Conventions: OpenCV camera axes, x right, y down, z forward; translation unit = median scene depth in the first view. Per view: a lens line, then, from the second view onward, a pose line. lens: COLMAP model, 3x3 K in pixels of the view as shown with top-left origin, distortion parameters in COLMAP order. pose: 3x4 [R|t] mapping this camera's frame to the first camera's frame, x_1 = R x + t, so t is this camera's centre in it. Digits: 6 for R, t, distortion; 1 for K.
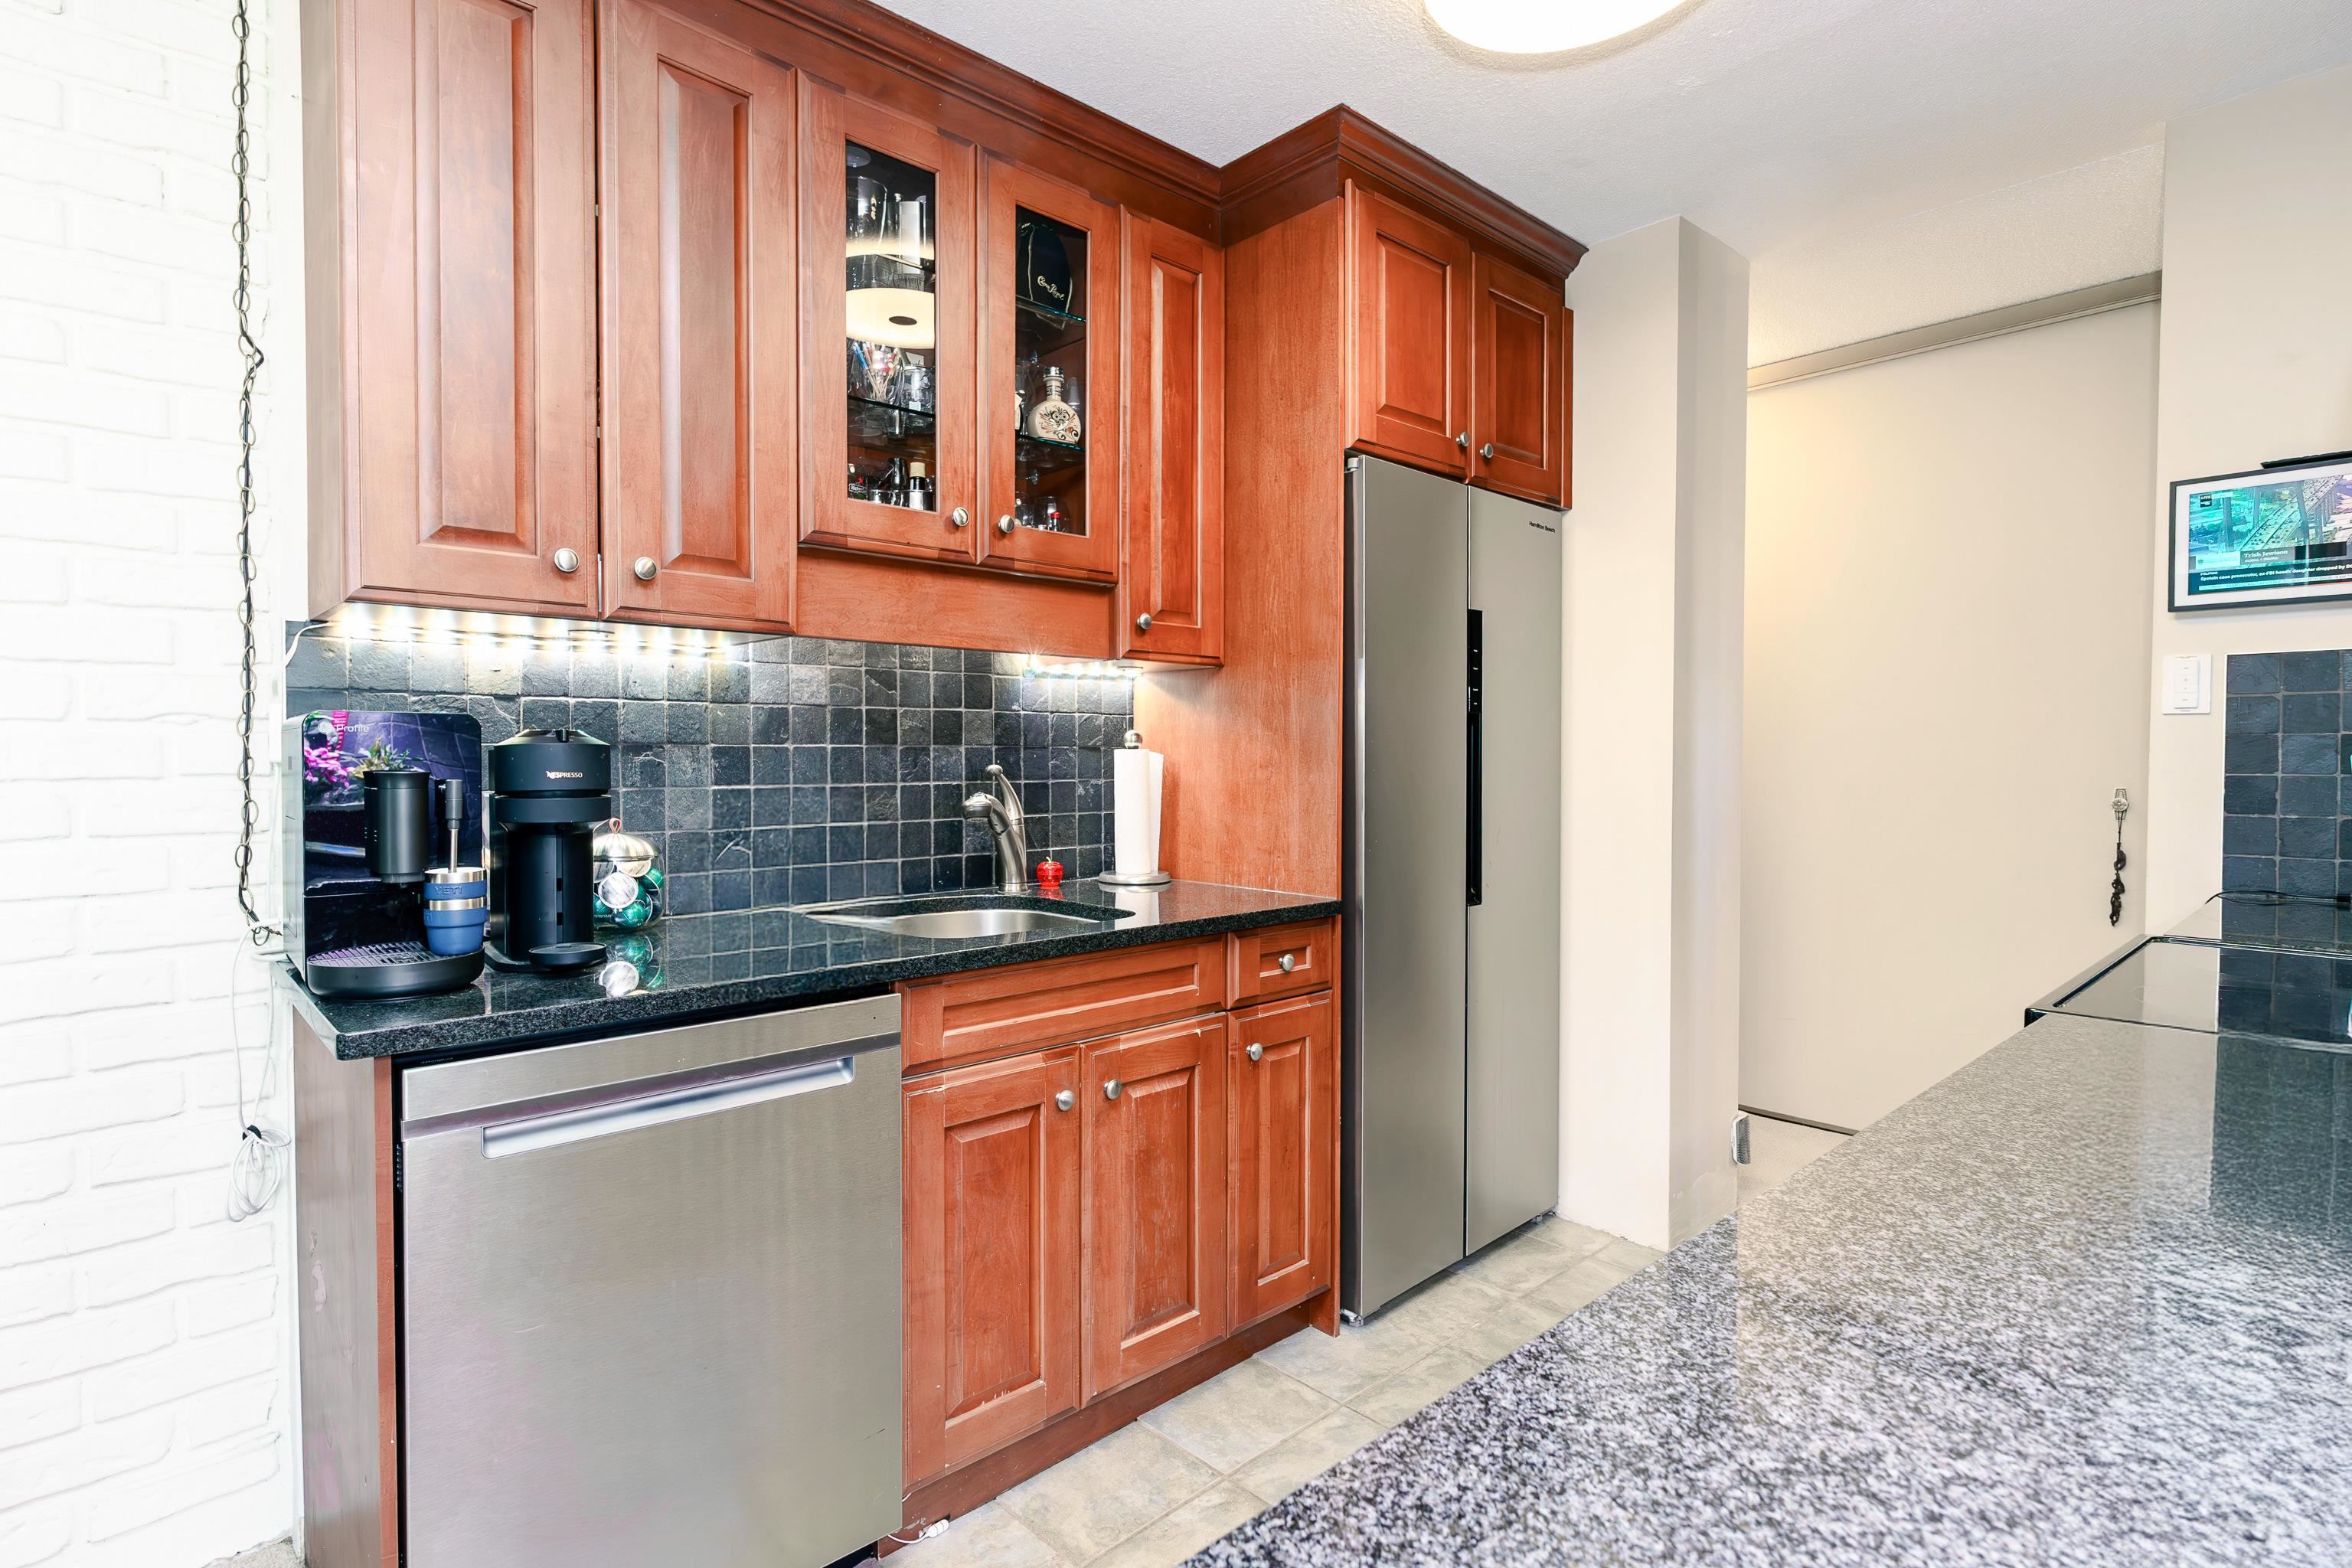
lens RADIAL K [[1157.3, 0, 1155.7], [0, 1157.3, 765.3], [0, 0, 1]] dist [0.004546, -0.001869]
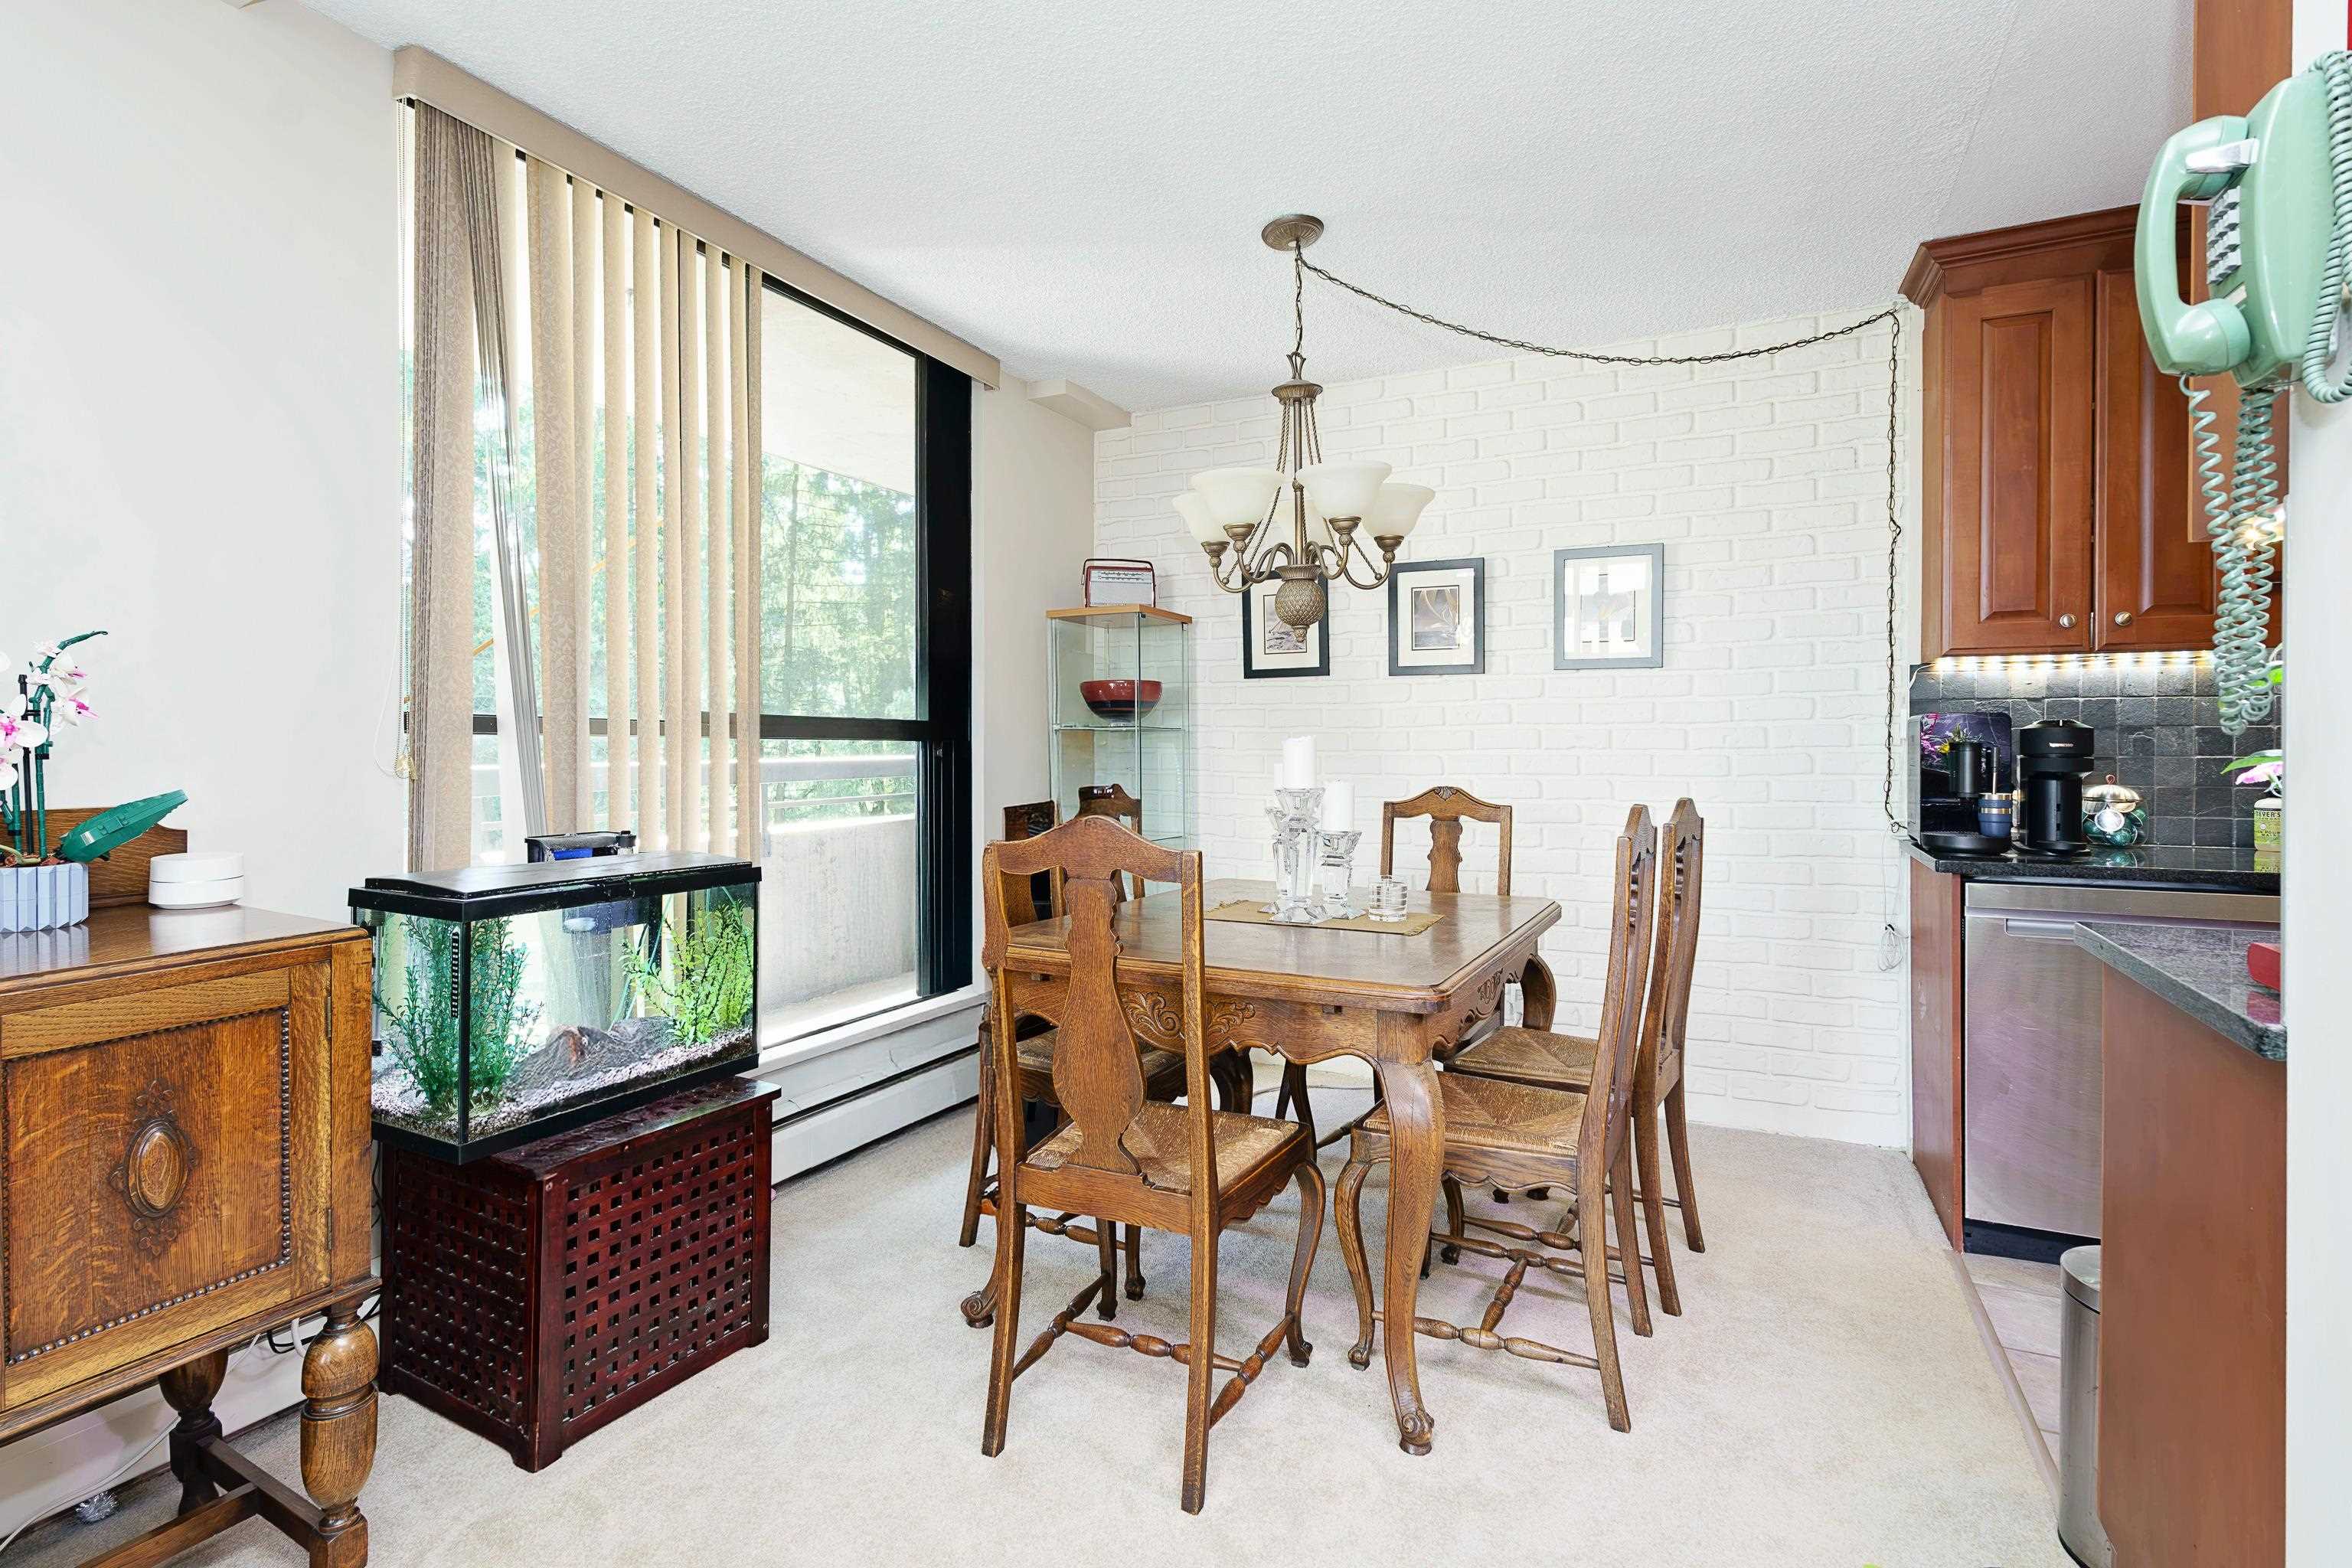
lens RADIAL K [[1157.3, 0, 1170.8], [0, 1157.3, 767.0], [0, 0, 1]] dist [0.004546, -0.001869]
pose [[0.371028, 0.018596, -0.928436, 0.584006], [-0.002044, 0.999813, 0.019209, 0.008868], [0.928620, -0.005230, 0.370997, -0.854471]]
